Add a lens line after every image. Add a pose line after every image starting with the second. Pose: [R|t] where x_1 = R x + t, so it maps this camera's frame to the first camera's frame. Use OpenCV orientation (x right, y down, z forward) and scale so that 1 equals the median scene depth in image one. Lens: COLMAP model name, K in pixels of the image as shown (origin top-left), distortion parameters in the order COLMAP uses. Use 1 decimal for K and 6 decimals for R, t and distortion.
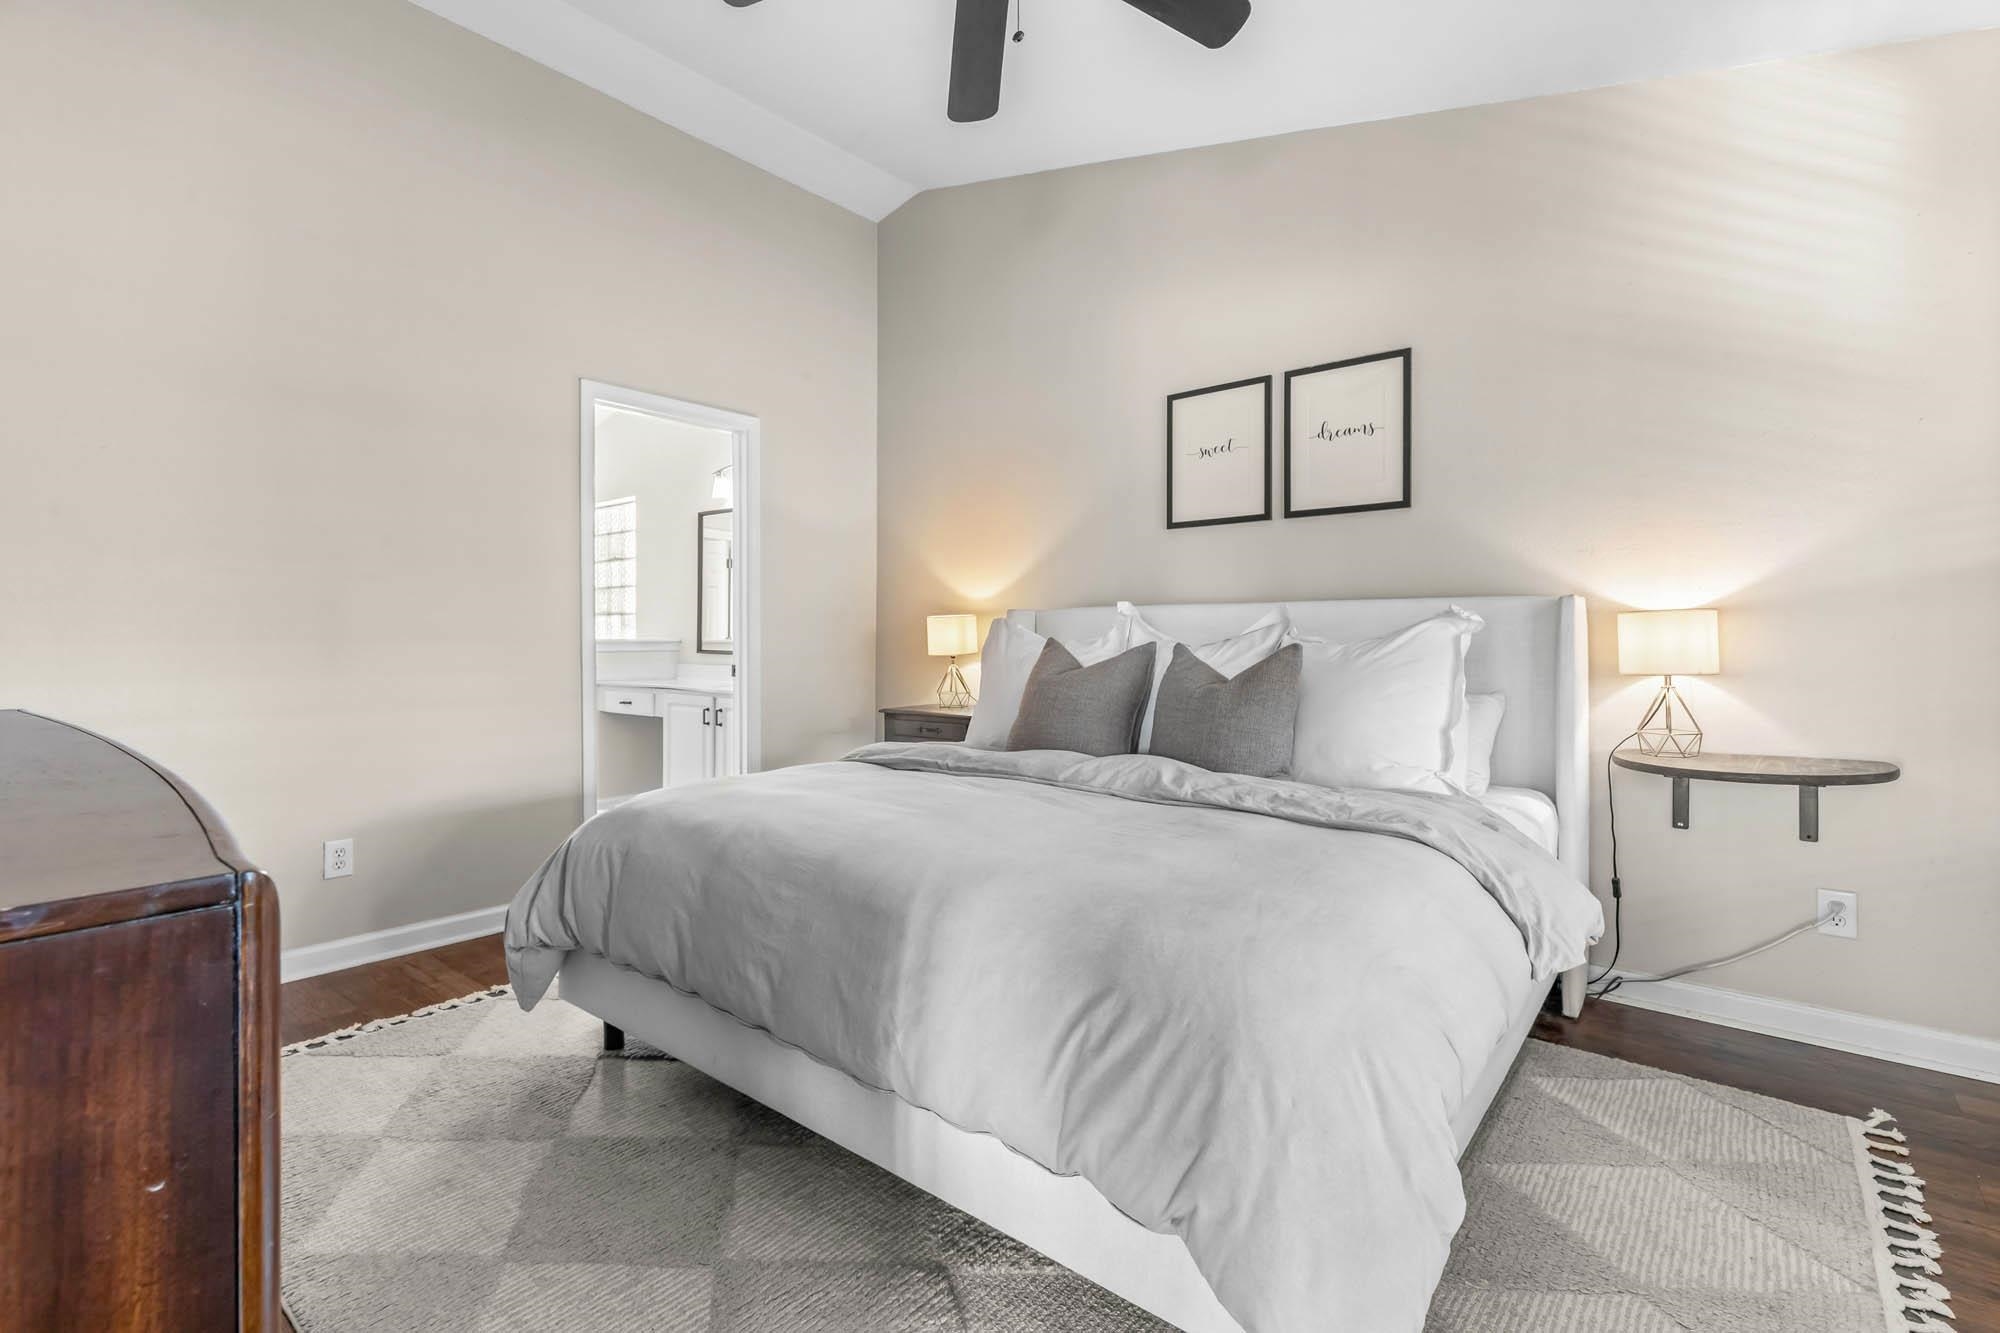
lens RADIAL K [[913.3, 0, 1000.0], [0, 913.3, 666.5], [0, 0, 1]] dist [0.001202, 0.000071]
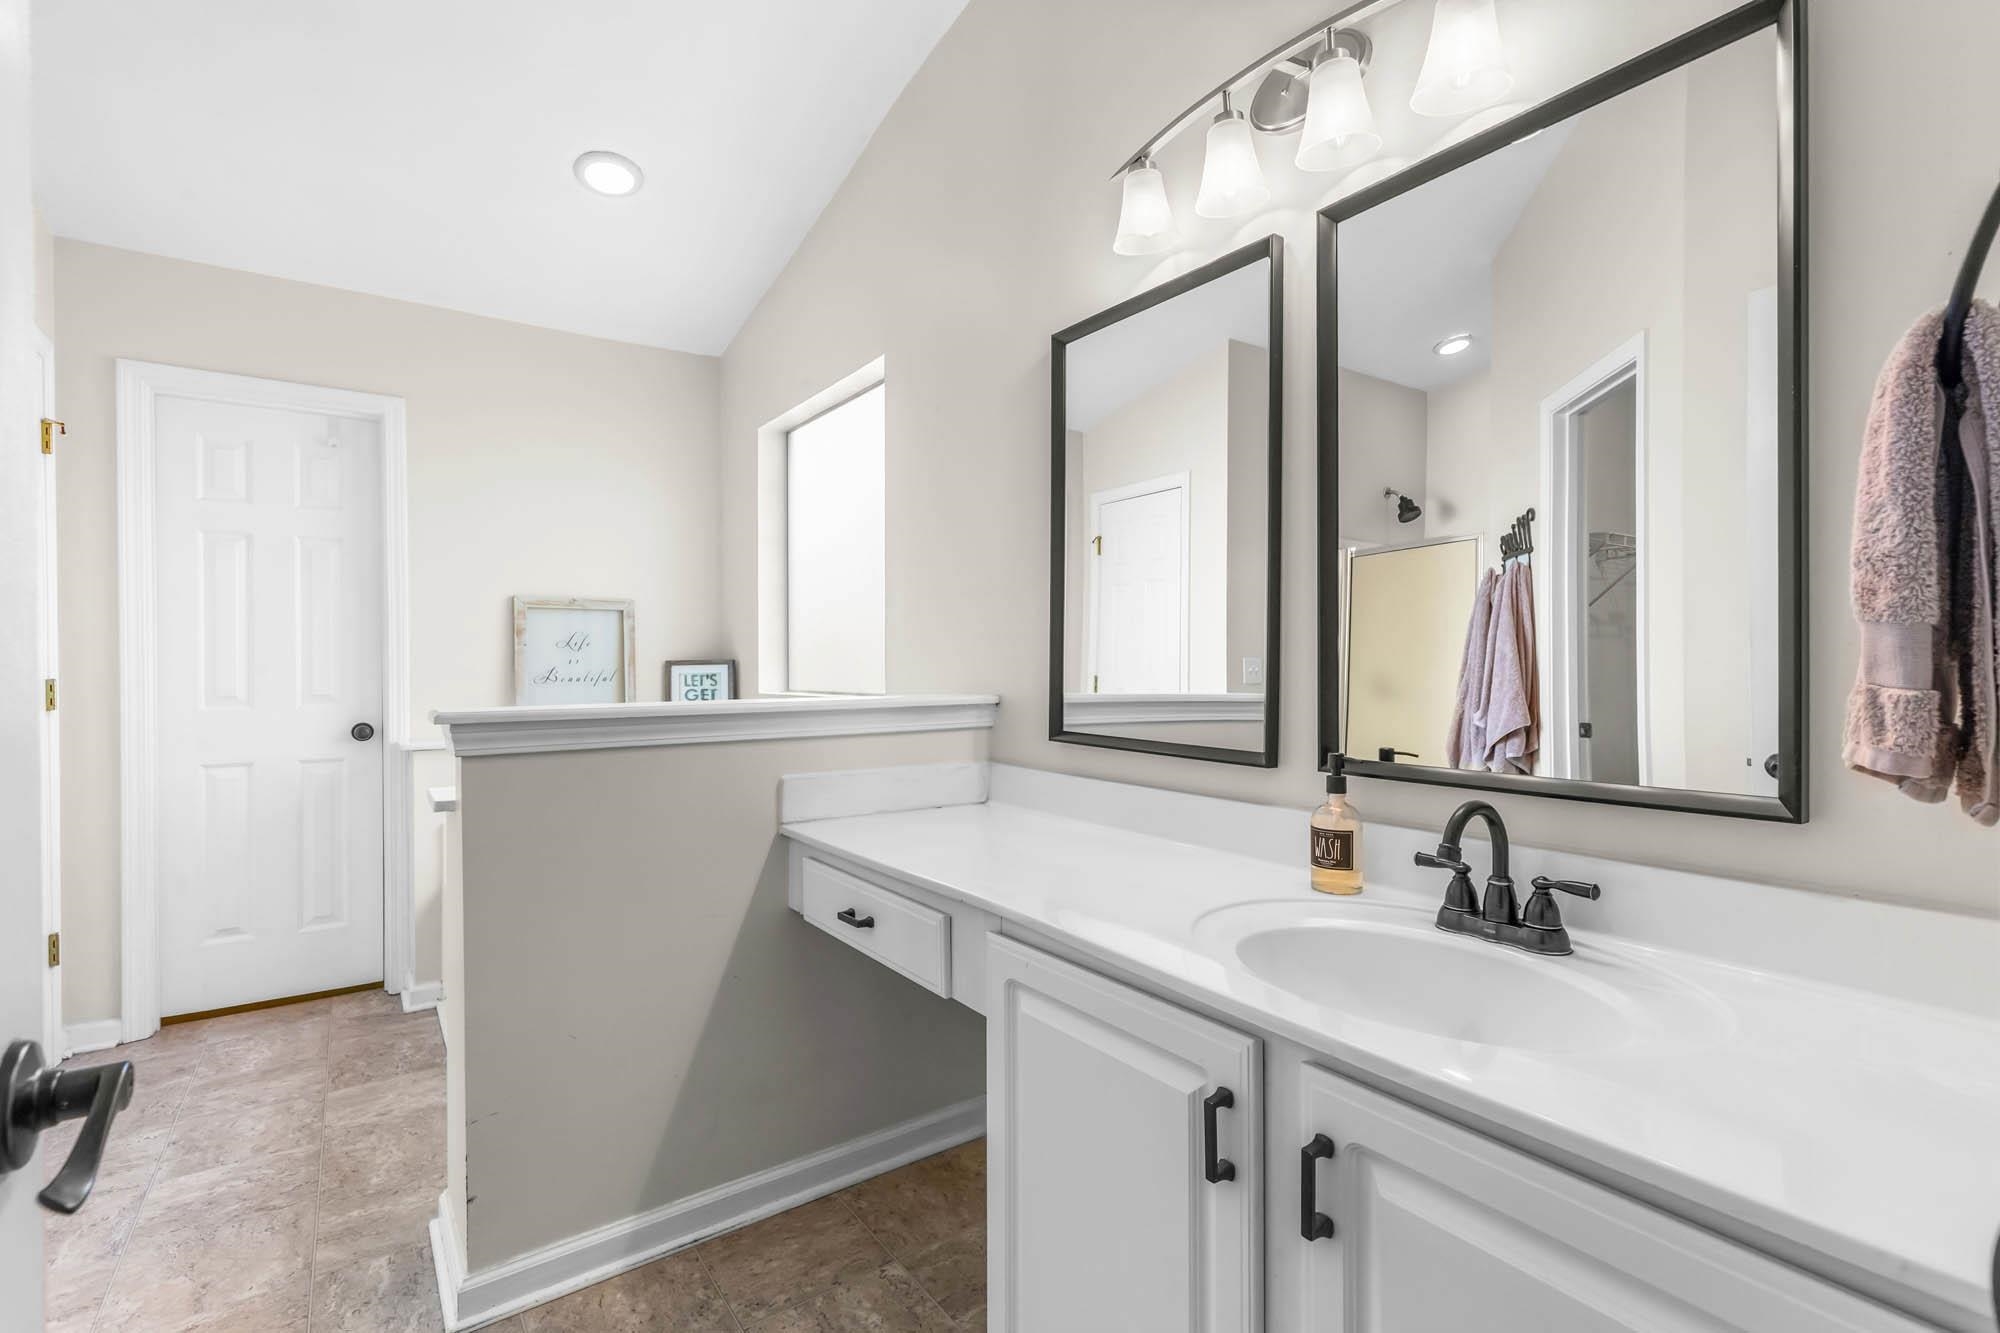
lens RADIAL K [[913.3, 0, 1000.0], [0, 913.3, 666.5], [0, 0, 1]] dist [0.001202, 0.000071]
pose [[0.965941, -0.008231, -0.258631, -0.292885], [0.004963, 0.999899, -0.013283, -0.040909], [0.258714, 0.011547, 0.965885, 0.740091]]
